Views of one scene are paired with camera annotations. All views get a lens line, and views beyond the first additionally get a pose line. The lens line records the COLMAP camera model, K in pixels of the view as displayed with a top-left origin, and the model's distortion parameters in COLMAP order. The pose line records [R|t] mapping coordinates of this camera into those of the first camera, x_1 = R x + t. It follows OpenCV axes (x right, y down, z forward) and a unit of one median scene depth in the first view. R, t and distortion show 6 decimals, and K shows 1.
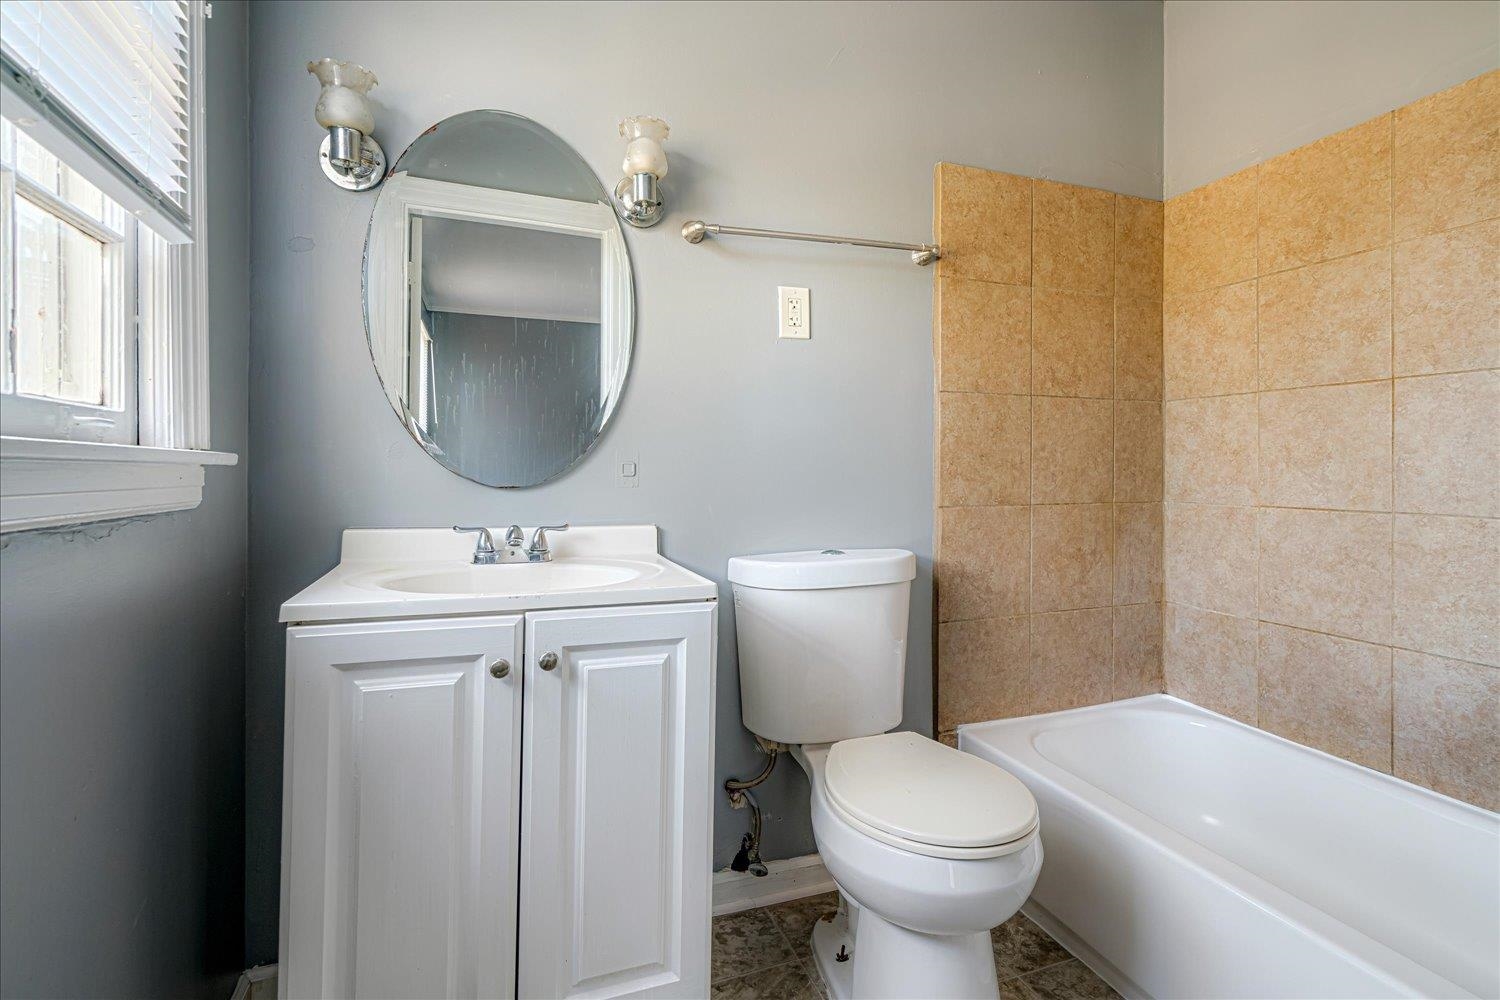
lens RADIAL K [[683.7, 0, 754.6], [0, 683.7, 460.3], [0, 0, 1]] dist [0.000400, 0.000151]
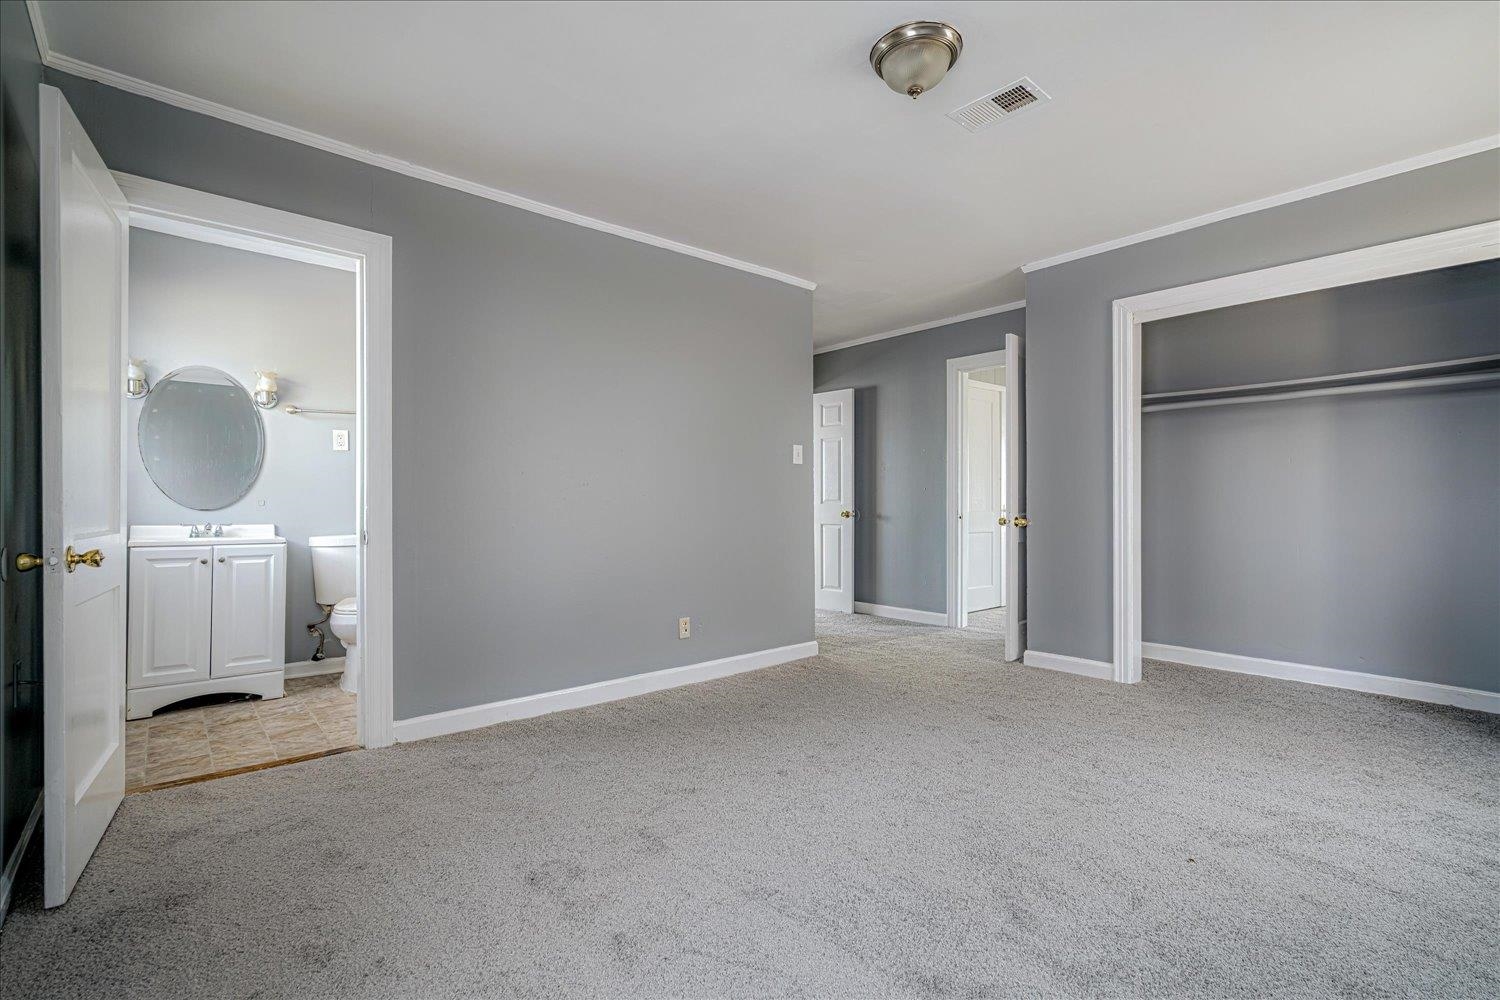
lens RADIAL K [[680.9, 0, 747.2], [0, 680.9, 500.4], [0, 0, 1]] dist [-0.000050, 0.000623]
pose [[0.941810, -0.006555, 0.336083, 0.754742], [0.005204, 0.999974, 0.004921, 0.001143], [-0.336107, -0.002885, 0.941820, -2.261295]]
